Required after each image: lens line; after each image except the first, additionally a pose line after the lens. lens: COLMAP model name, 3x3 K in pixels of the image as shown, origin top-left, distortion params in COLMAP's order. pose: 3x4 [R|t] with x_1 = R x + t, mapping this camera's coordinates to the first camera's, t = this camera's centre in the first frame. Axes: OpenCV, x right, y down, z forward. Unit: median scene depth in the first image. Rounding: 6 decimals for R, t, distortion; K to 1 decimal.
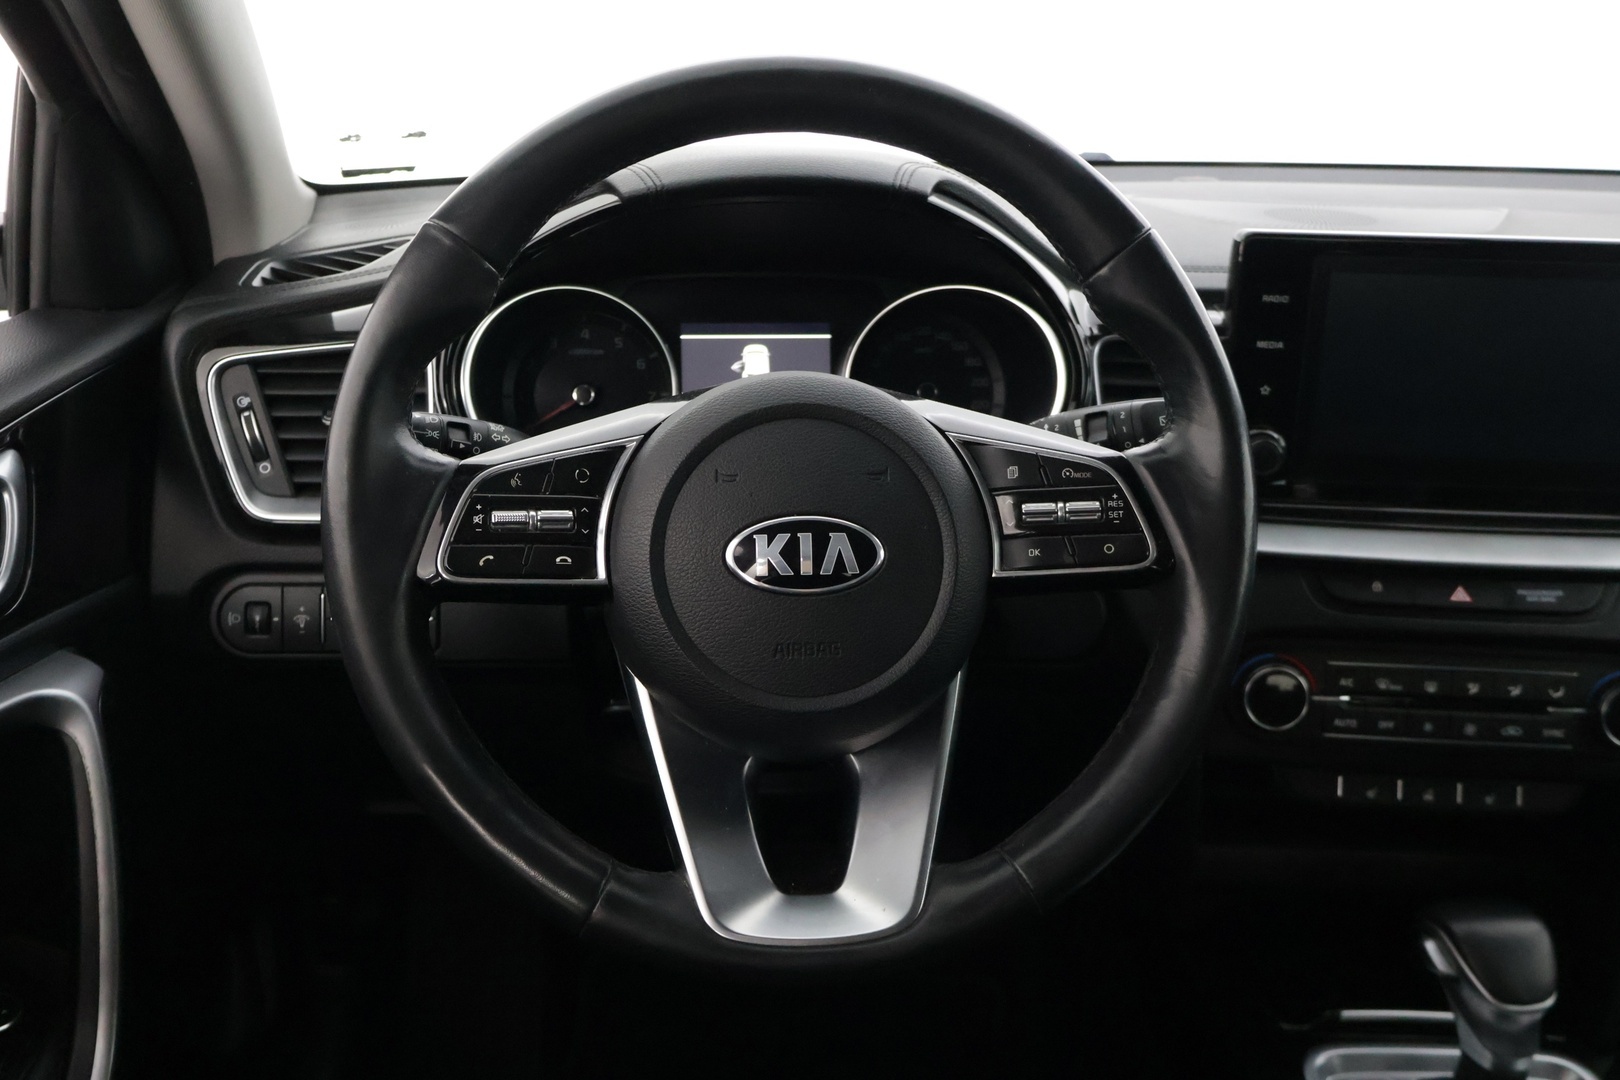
lens RADIAL K [[1482.0, 0, 808.4], [0, 1482.0, 544.1], [0, 0, 1]] dist [-0.004004, 0.000000]
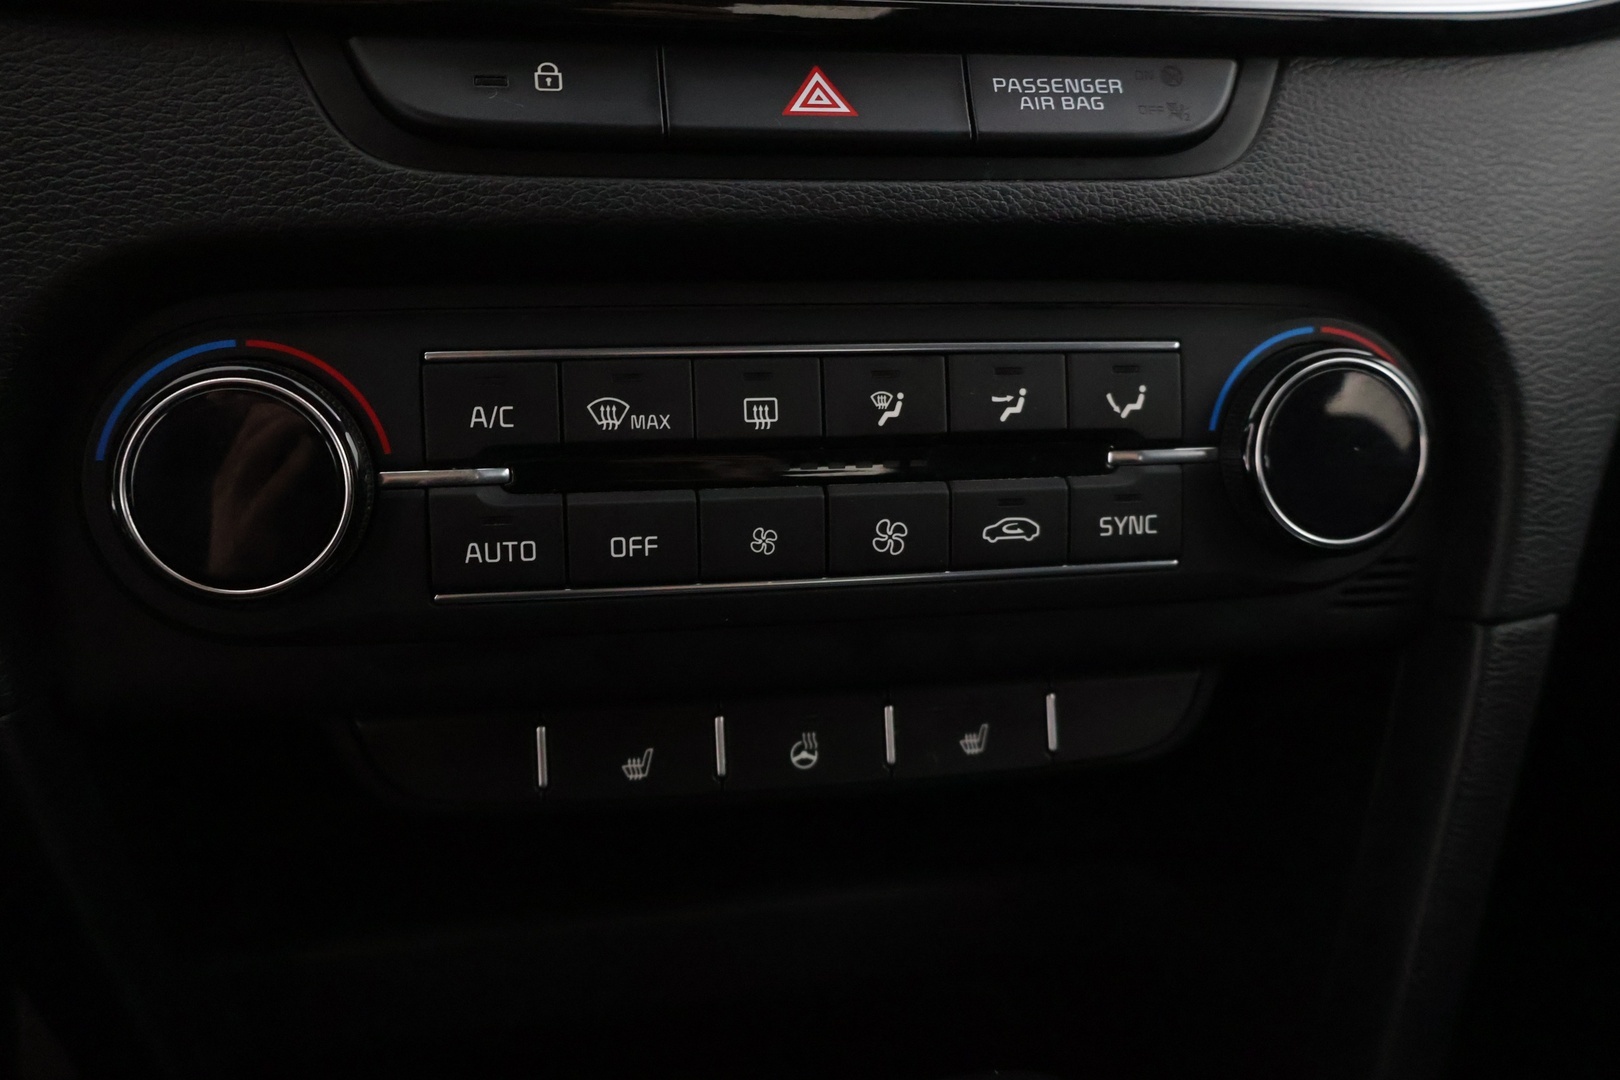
lens RADIAL K [[1494.4, 0, 816.0], [0, 1494.4, 537.6], [0, 0, 1]] dist [-0.006256, 0.000000]
pose [[0.963269, -0.085591, 0.254533, 0.374057], [0.078001, 0.996159, 0.039782, 0.119143], [-0.256961, -0.018467, 0.966245, 0.740993]]
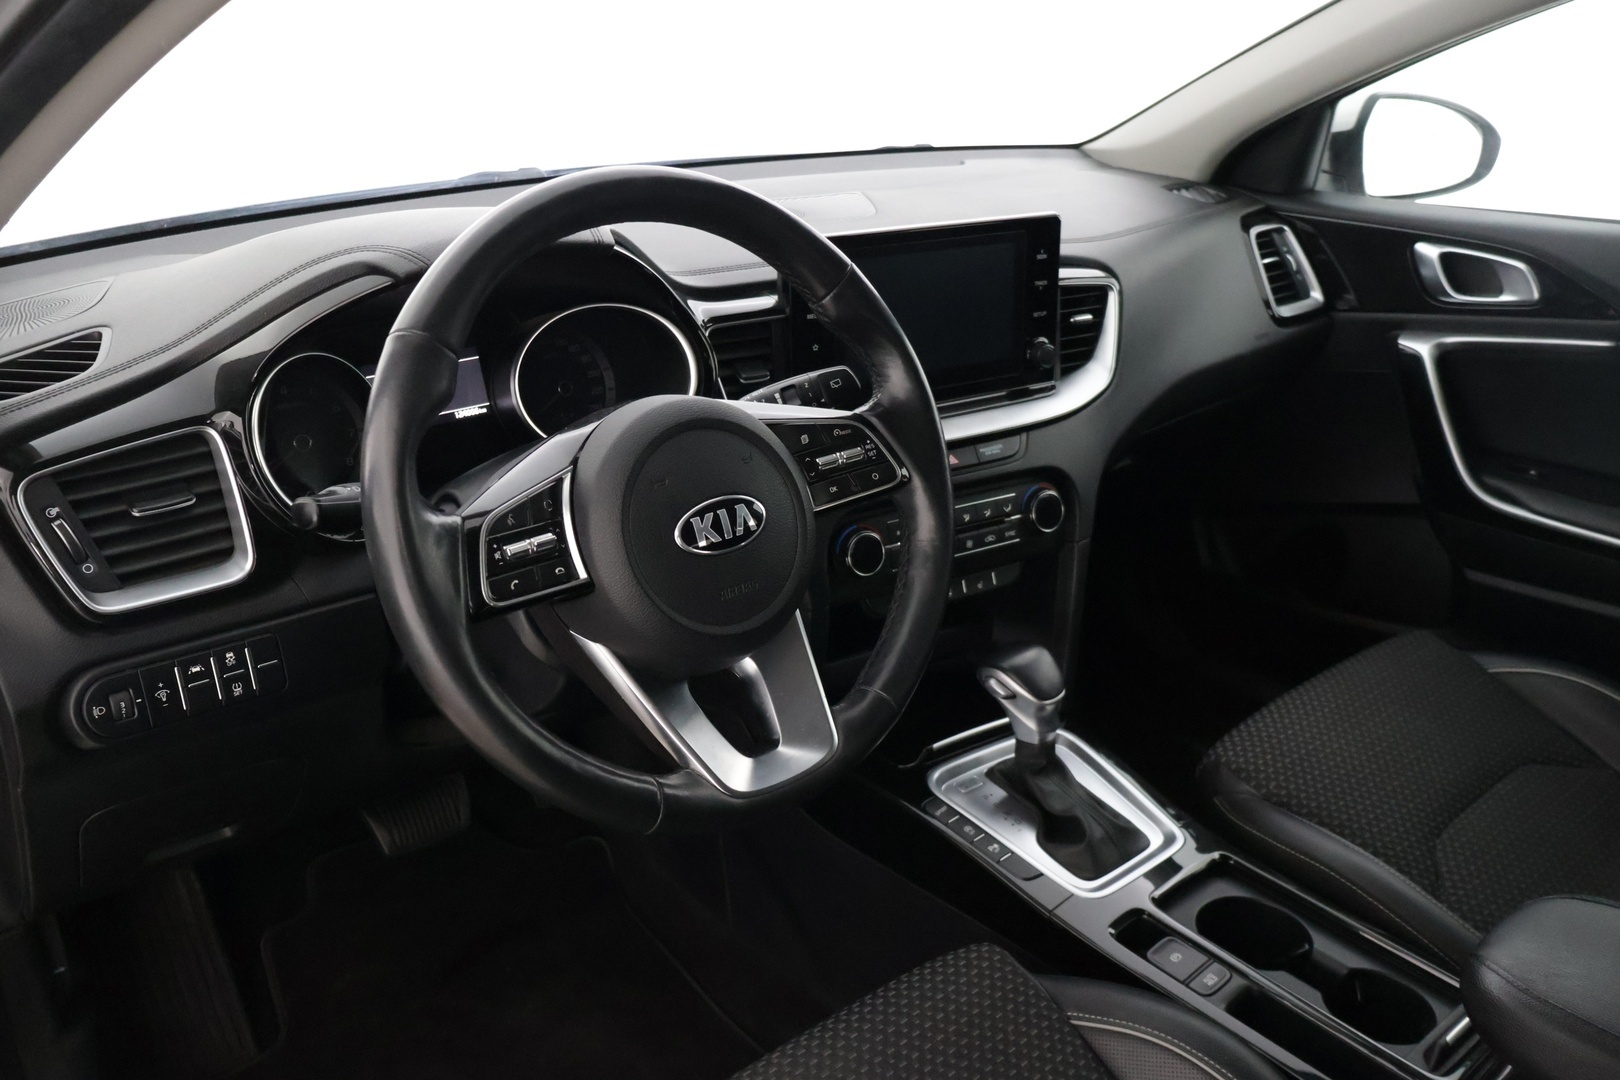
lens RADIAL K [[1324.6, 0, 794.7], [0, 1324.6, 534.6], [0, 0, 1]] dist [-0.012235, -0.007068]
pose [[0.823326, -0.230089, 0.518839, -0.448826], [0.198832, 0.973140, 0.116037, -0.086753], [-0.531602, 0.007626, 0.846960, -0.079823]]
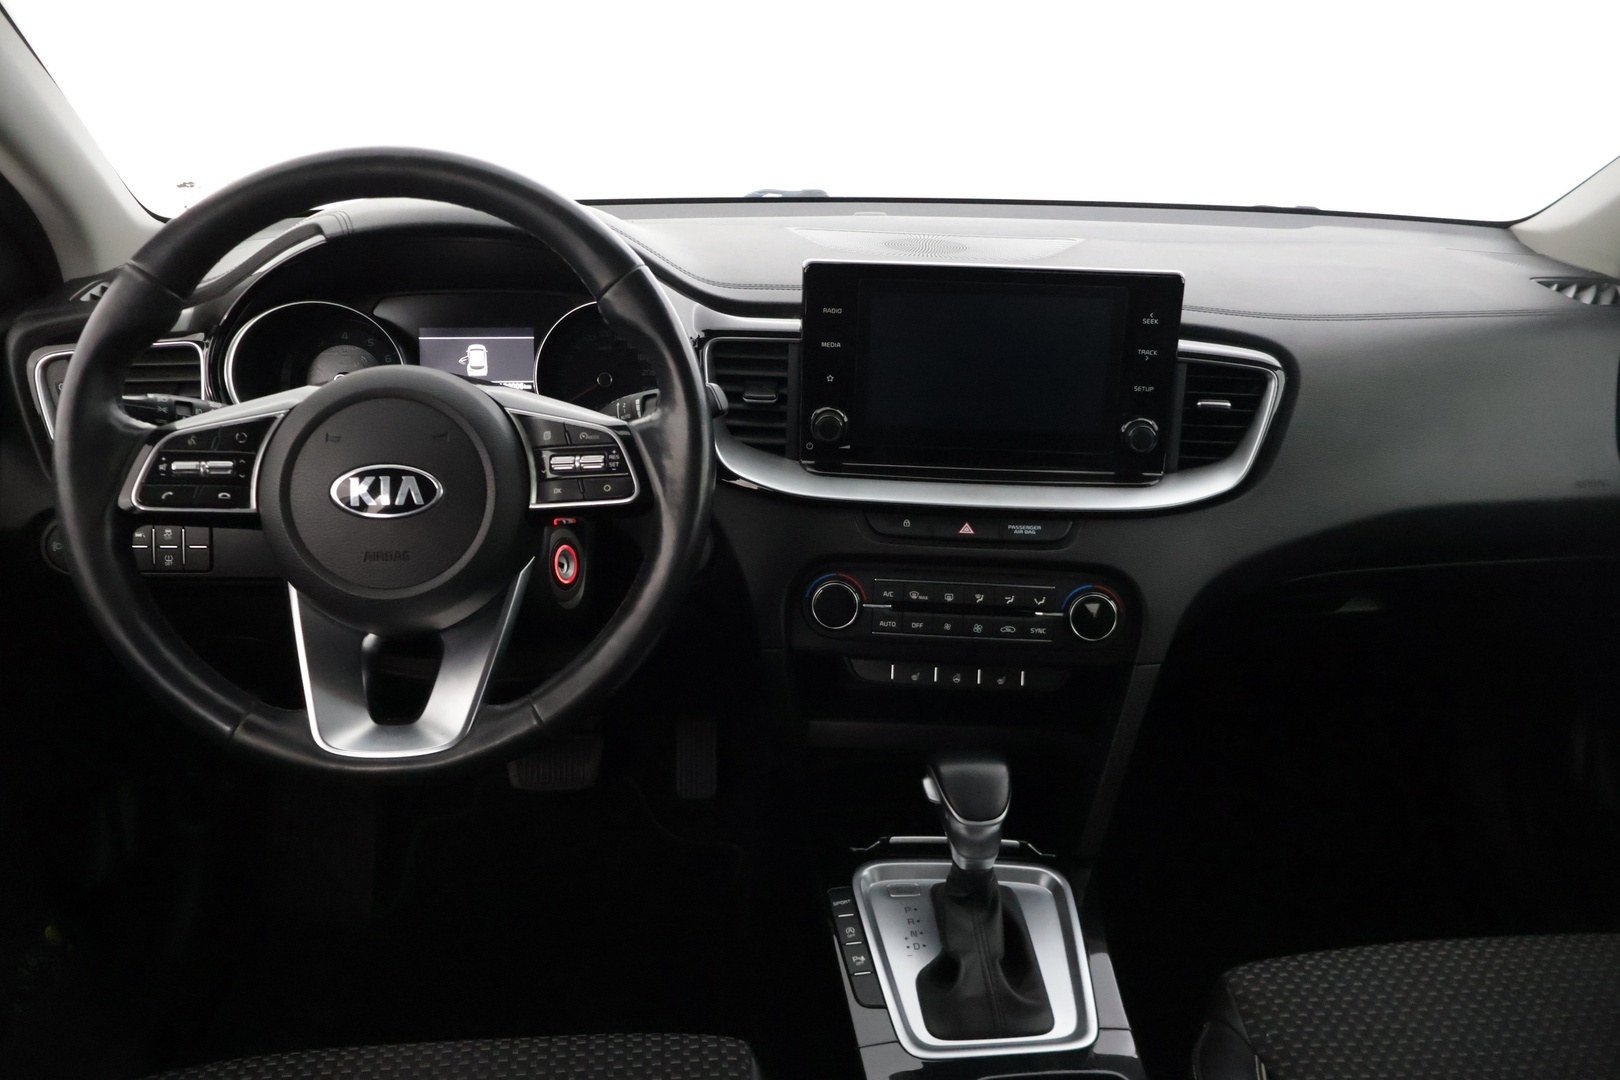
lens RADIAL K [[1324.6, 0, 800.8], [0, 1324.6, 538.3], [0, 0, 1]] dist [-0.012235, -0.007068]
pose [[0.999954, -0.000531, 0.009617, 0.292311], [0.000369, 0.999858, 0.016838, 0.023498], [-0.009625, -0.016833, 0.999812, -0.227821]]
